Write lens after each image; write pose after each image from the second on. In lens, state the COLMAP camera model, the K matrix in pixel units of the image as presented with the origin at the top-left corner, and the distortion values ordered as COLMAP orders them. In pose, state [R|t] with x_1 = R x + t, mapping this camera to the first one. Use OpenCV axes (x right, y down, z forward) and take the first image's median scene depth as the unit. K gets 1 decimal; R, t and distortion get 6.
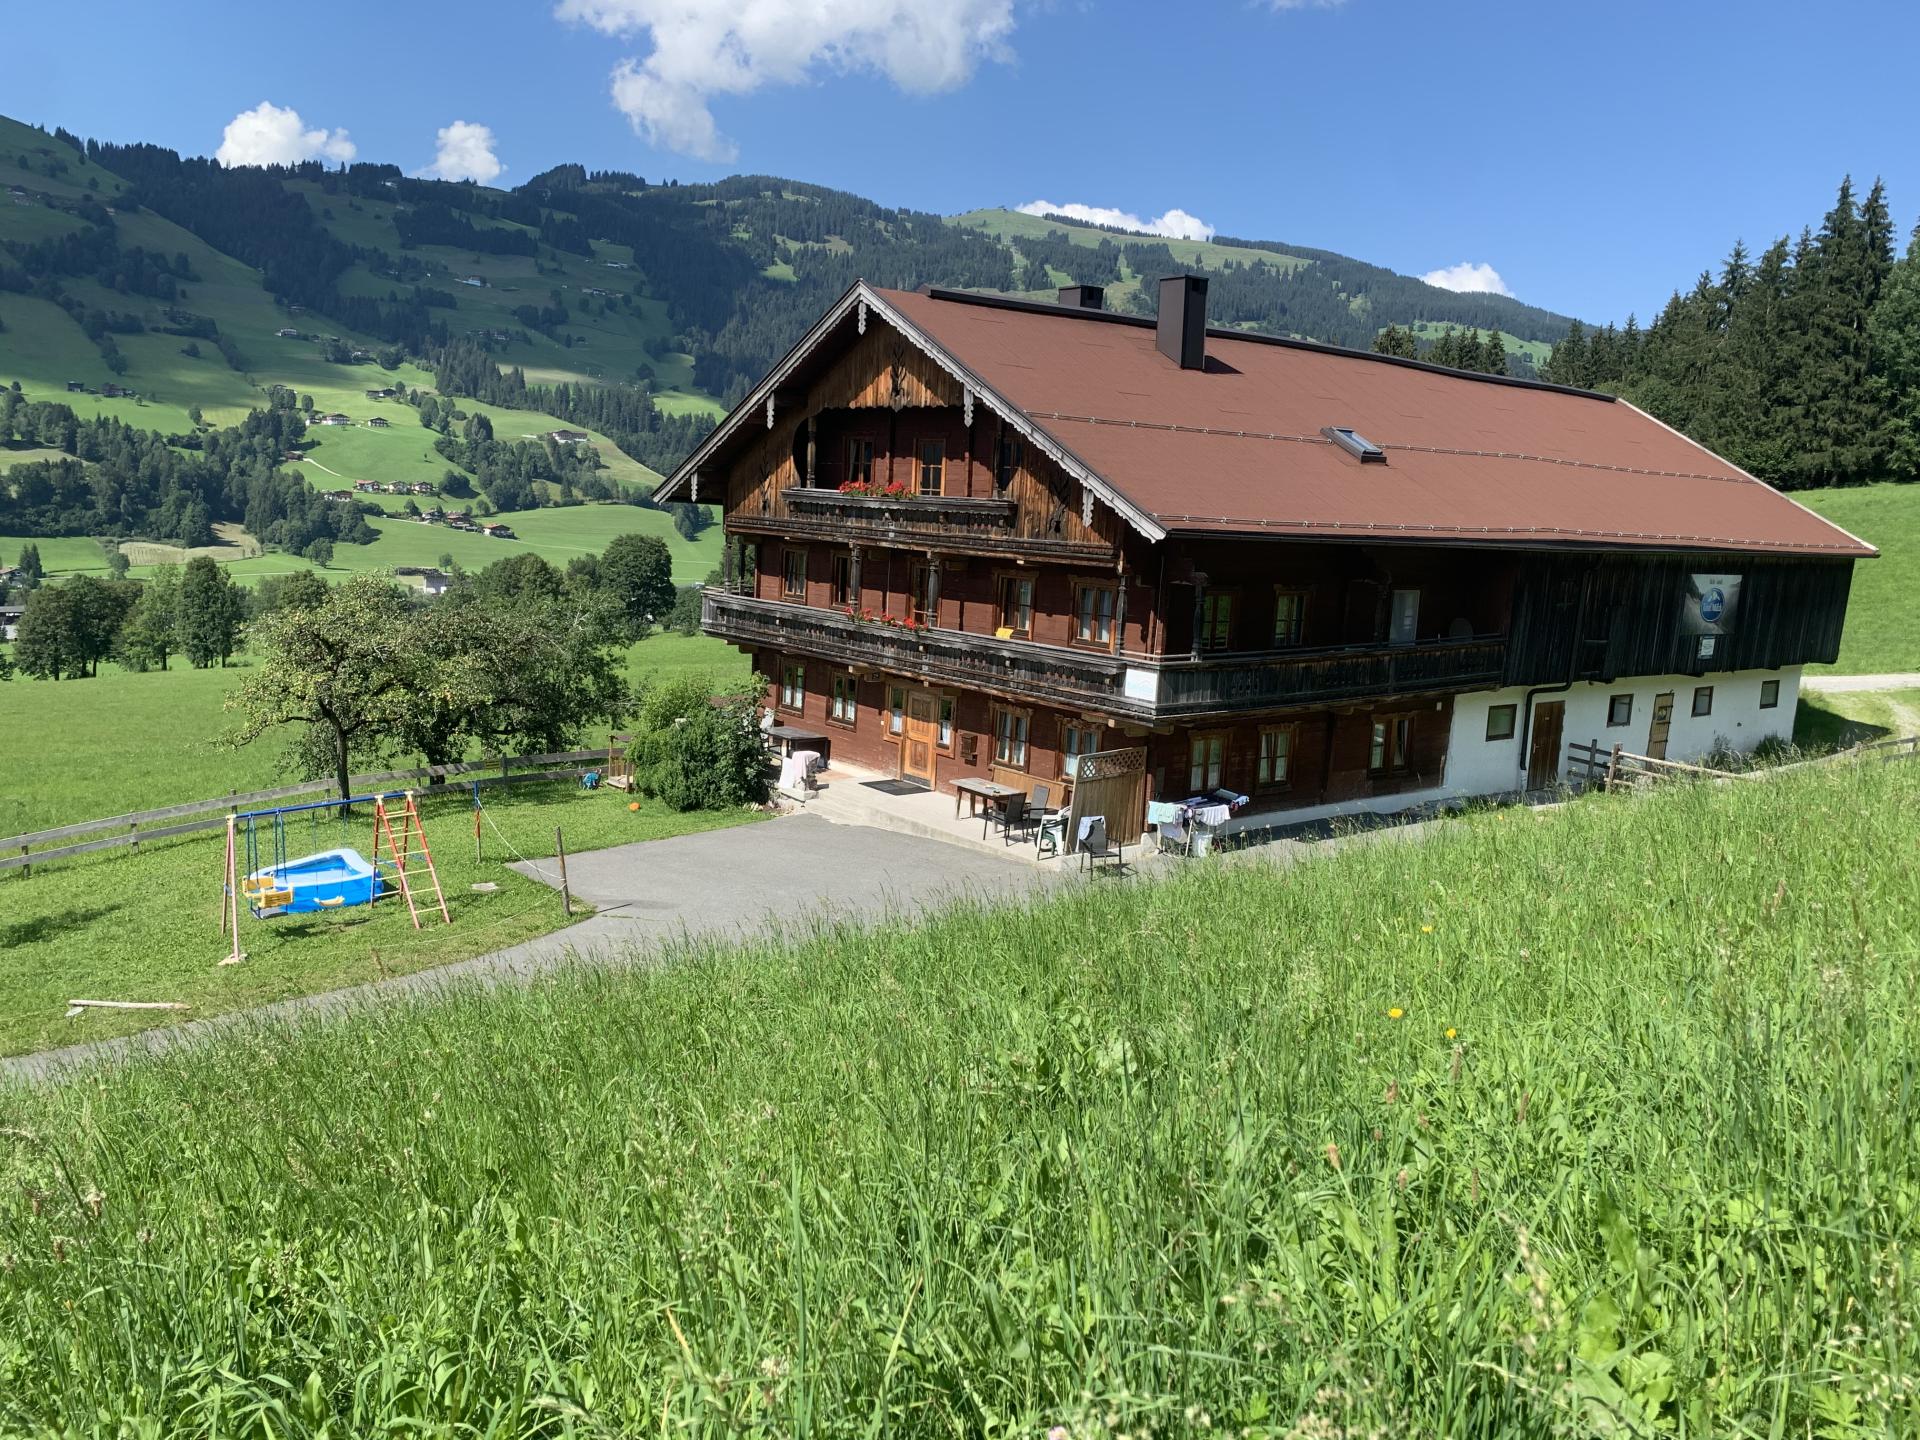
lens RADIAL K [[1464.0, 0, 960.0], [0, 1464.0, 720.0], [0, 0, 1]] dist [0.027588, 0.003190]
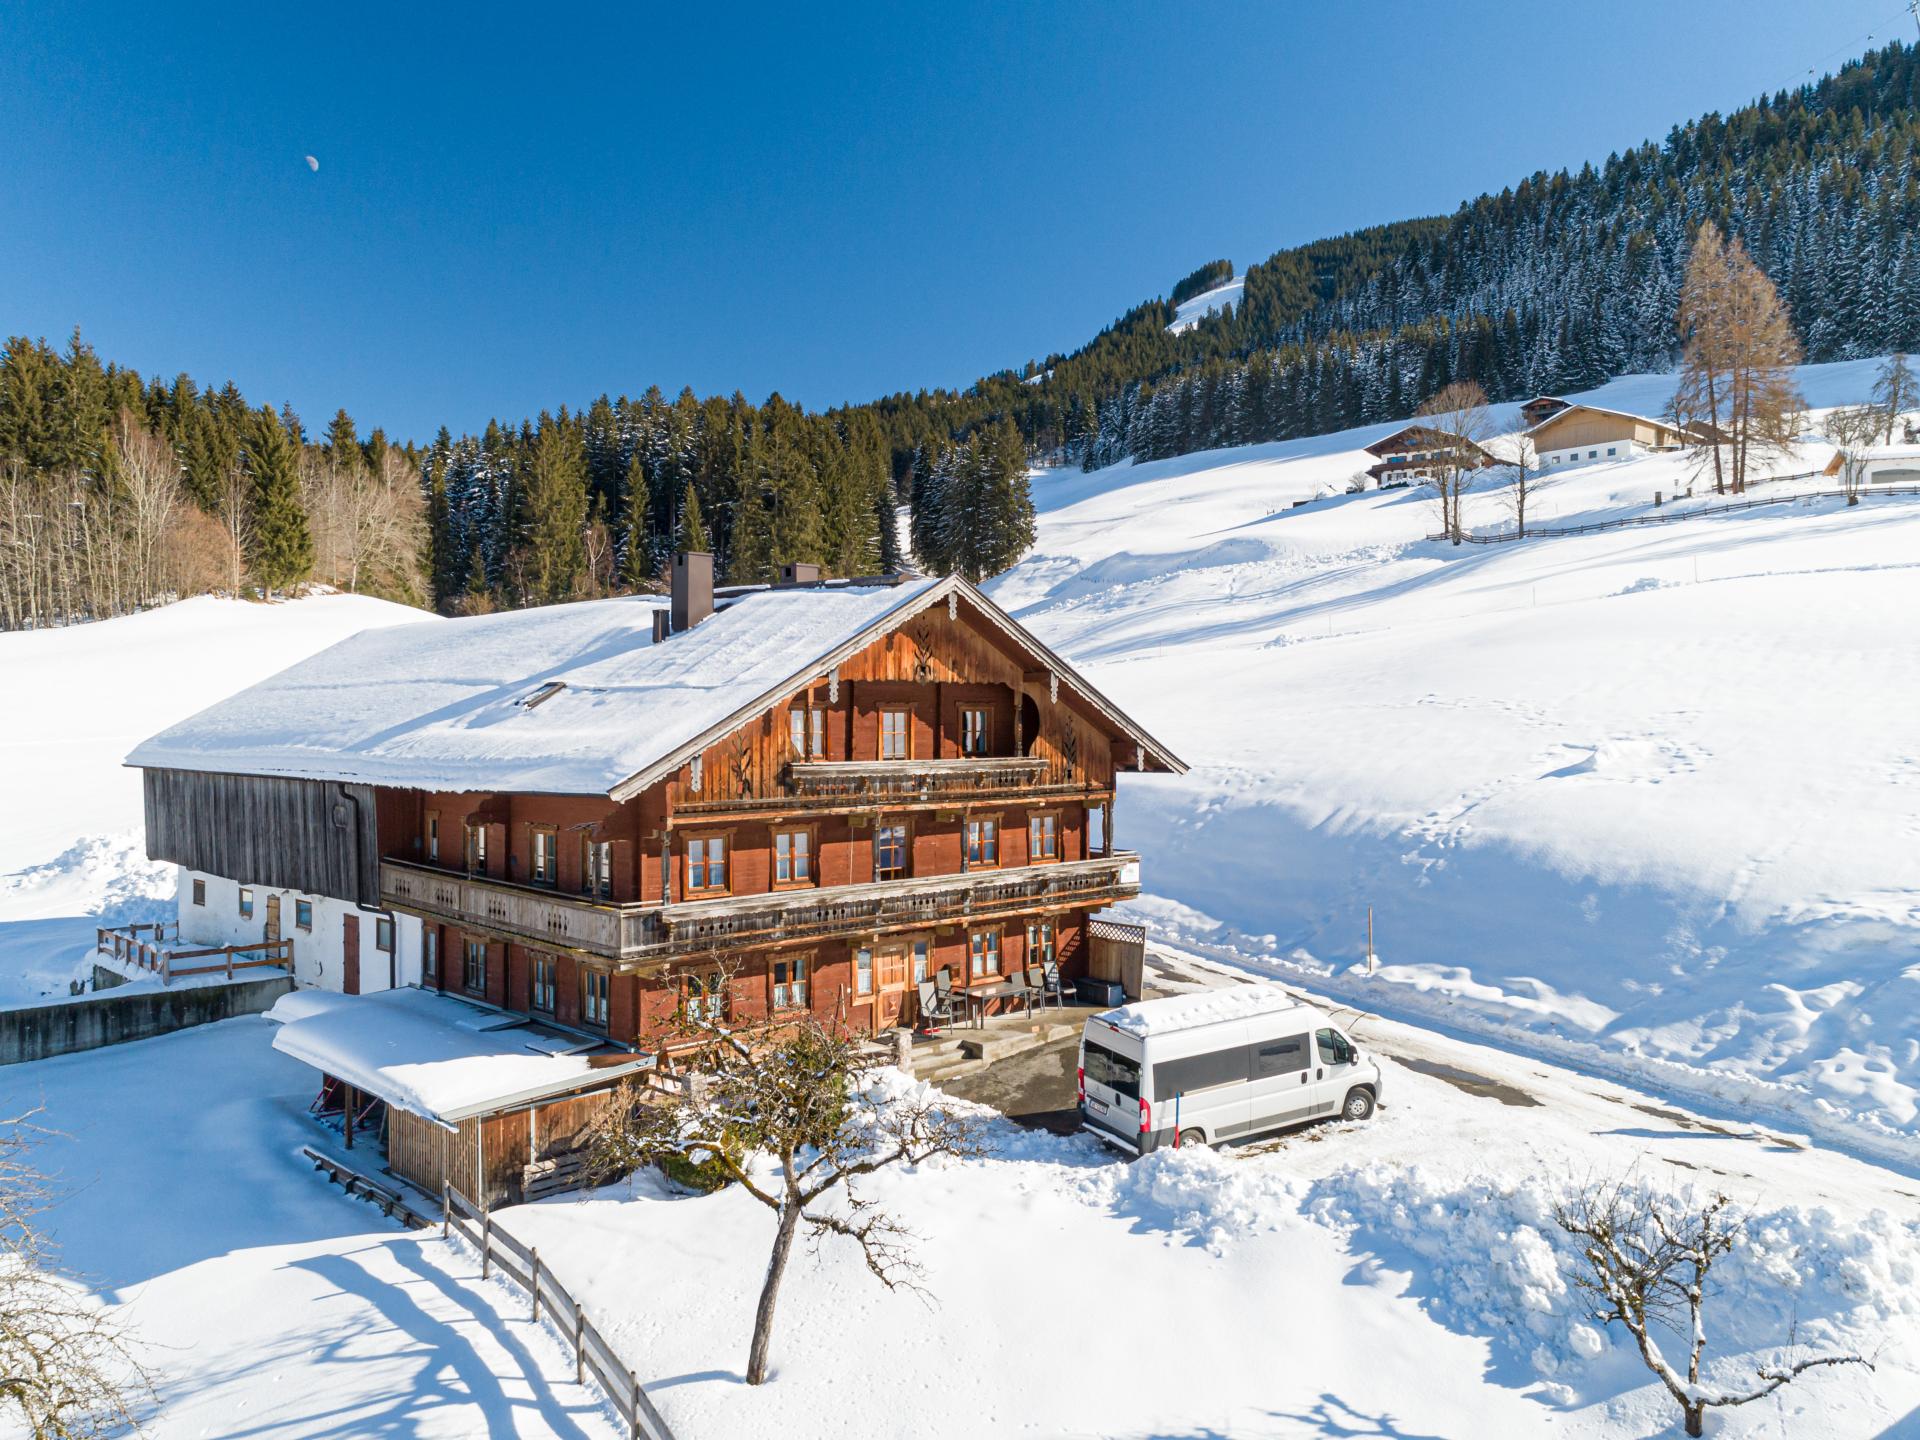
lens RADIAL K [[1464.0, 0, 960.0], [0, 1464.0, 720.0], [0, 0, 1]] dist [0.027588, 0.003190]
pose [[-0.070702, -0.051780, 0.996153, -0.942276], [0.146986, 0.987209, 0.061747, -0.207859], [-0.986608, 0.150787, -0.062187, 0.872560]]
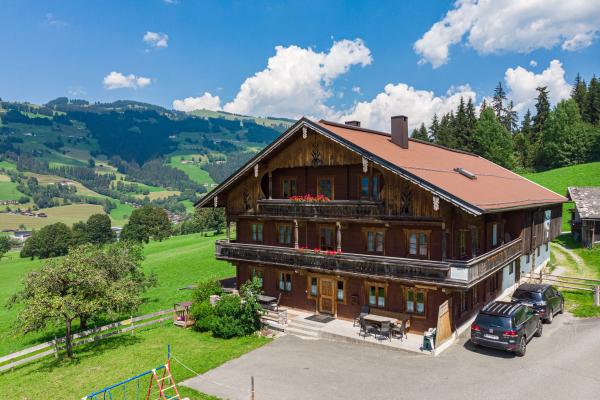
lens RADIAL K [[448.0, 0, 290.4], [0, 448.0, 195.3], [0, 0, 1]] dist [0.011256, 0.003595]
pose [[0.975623, -0.053191, 0.212909, -0.211310], [0.083331, 0.987309, -0.135191, -0.053007], [-0.203016, 0.149638, 0.967674, 0.225001]]
